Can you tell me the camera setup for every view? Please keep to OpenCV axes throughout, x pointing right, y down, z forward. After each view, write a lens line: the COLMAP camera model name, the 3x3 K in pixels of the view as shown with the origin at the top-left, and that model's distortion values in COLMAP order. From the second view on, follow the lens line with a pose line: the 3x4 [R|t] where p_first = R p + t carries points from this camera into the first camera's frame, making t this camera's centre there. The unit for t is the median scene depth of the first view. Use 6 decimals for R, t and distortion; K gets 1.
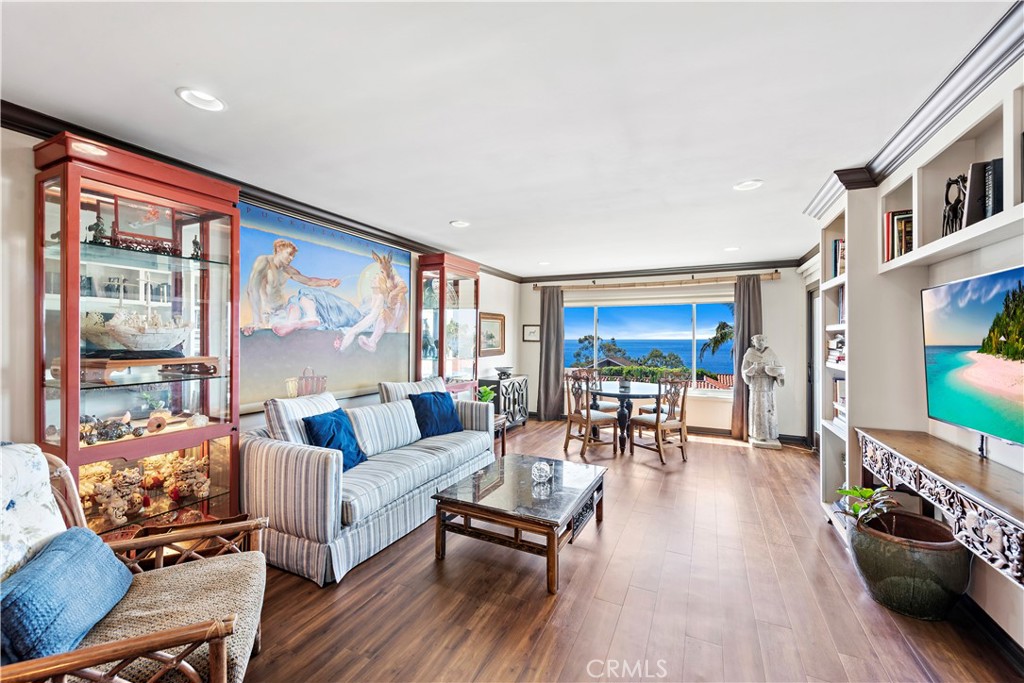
lens RADIAL K [[399.0, 0, 512.0], [0, 399.0, 341.5], [0, 0, 1]] dist [0.001815, 0.000079]
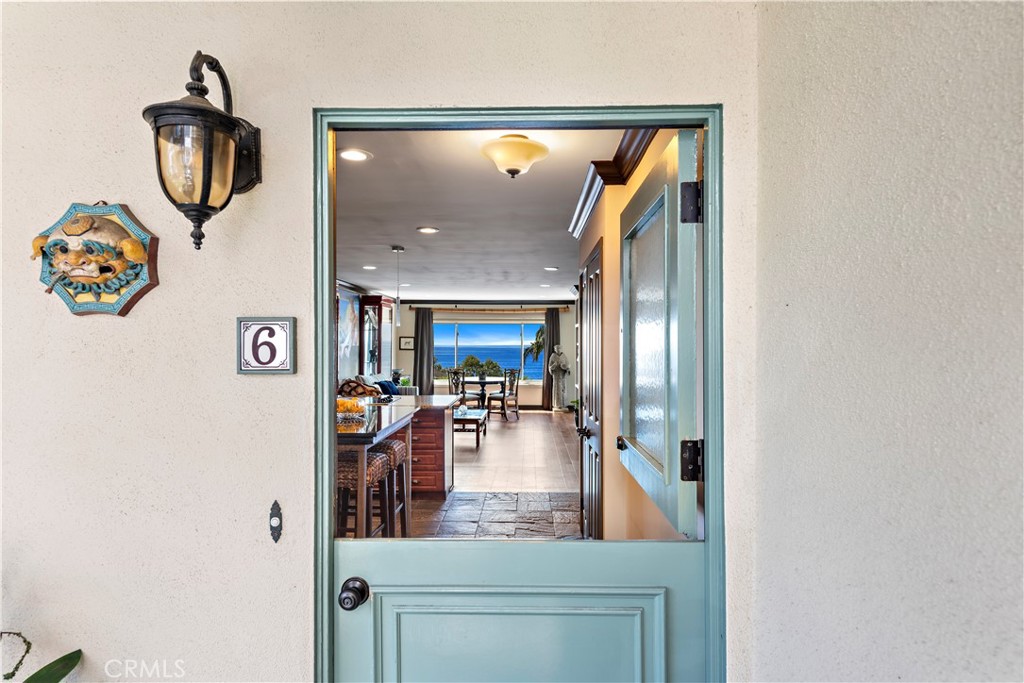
lens RADIAL K [[555.5, 0, 512.0], [0, 555.5, 341.5], [0, 0, 1]] dist [0.000345, 0.000000]
pose [[0.912128, 0.000085, 0.409905, -0.498306], [0.003067, 0.999971, -0.007032, -0.017023], [-0.409894, 0.007671, 0.912101, -1.020413]]
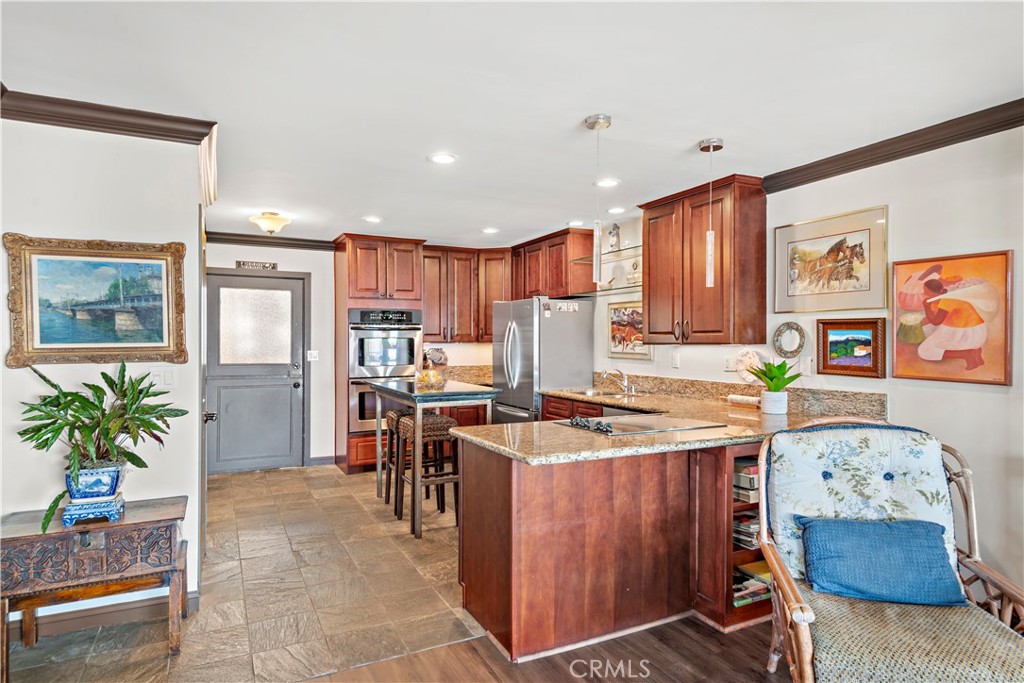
lens RADIAL K [[575.1, 0, 512.0], [0, 575.1, 341.5], [0, 0, 1]] dist [0.001086, -0.000254]
pose [[-0.610877, -0.002653, -0.791721, 0.193412], [-0.008212, 0.999962, 0.002986, -0.000607], [0.791683, 0.008326, -0.610875, 0.277681]]
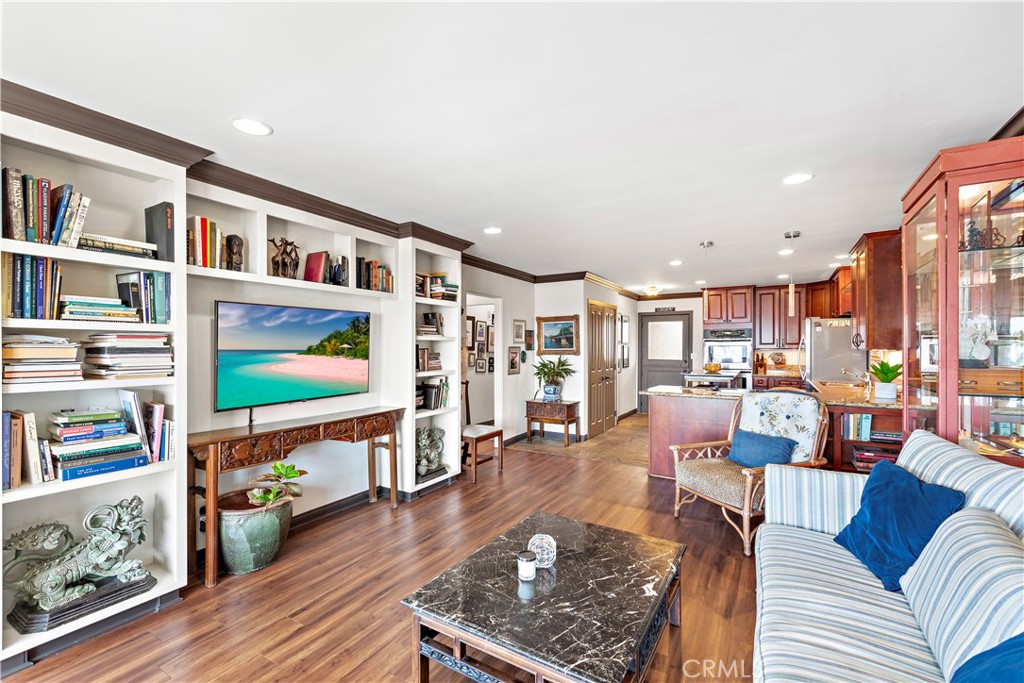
lens RADIAL K [[434.1, 0, 512.0], [0, 434.1, 341.5], [0, 0, 1]] dist [-0.000286, -0.000012]
pose [[-0.994662, -0.000932, 0.103184, 0.016462], [-0.001816, 0.999963, -0.008466, -0.004109], [-0.103172, -0.008608, -0.994626, 0.892224]]
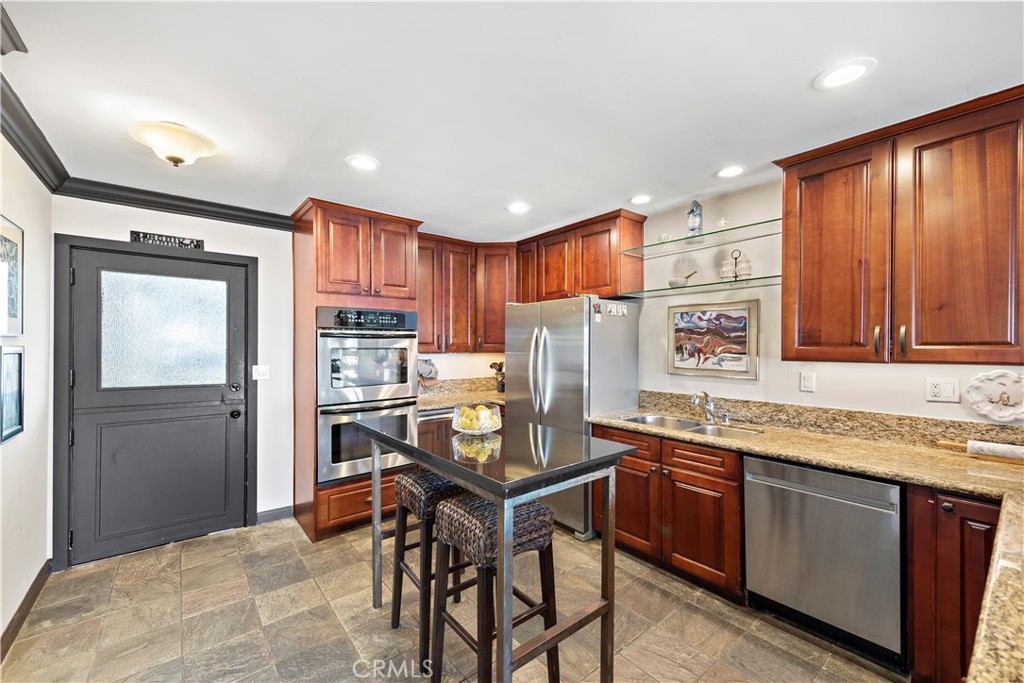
lens RADIAL K [[405.2, 0, 513.1], [0, 405.2, 346.4], [0, 0, 1]] dist [-0.001674, -0.000307]
pose [[-0.427008, -0.002331, -0.904245, -0.102269], [-0.009848, 0.999949, 0.002073, -0.008099], [0.904194, 0.009791, -0.427010, -0.162974]]
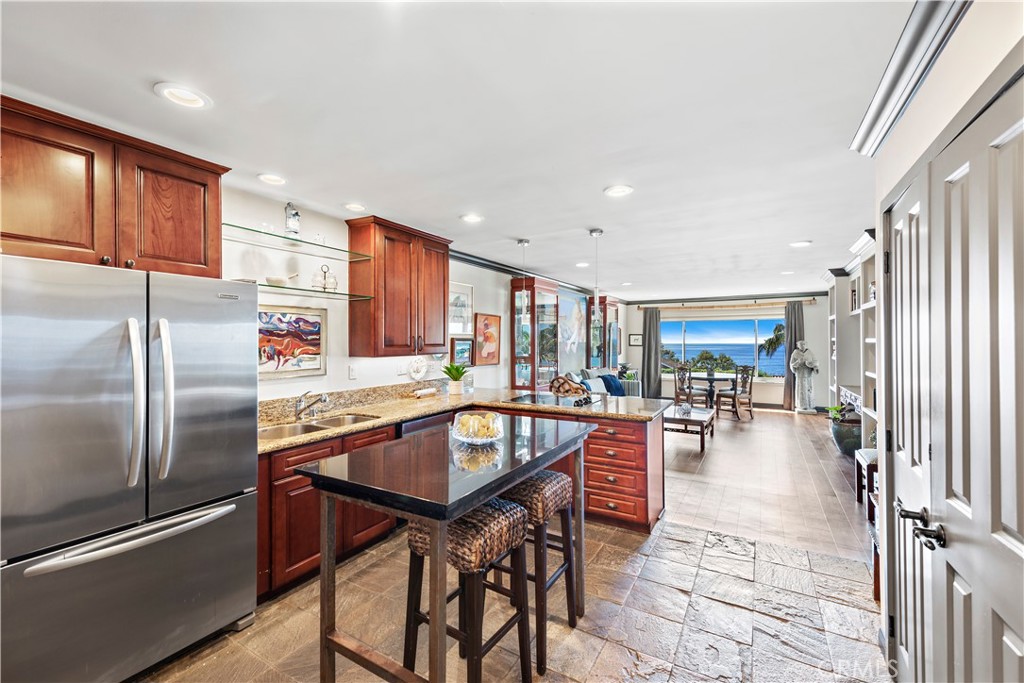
lens RADIAL K [[413.8, 0, 512.0], [0, 413.8, 341.5], [0, 0, 1]] dist [0.001973, -0.000067]
pose [[0.995983, -0.007140, -0.089253, -0.345227], [0.006690, 0.999963, -0.005336, -0.013852], [0.089288, 0.004717, 0.995995, -0.679730]]
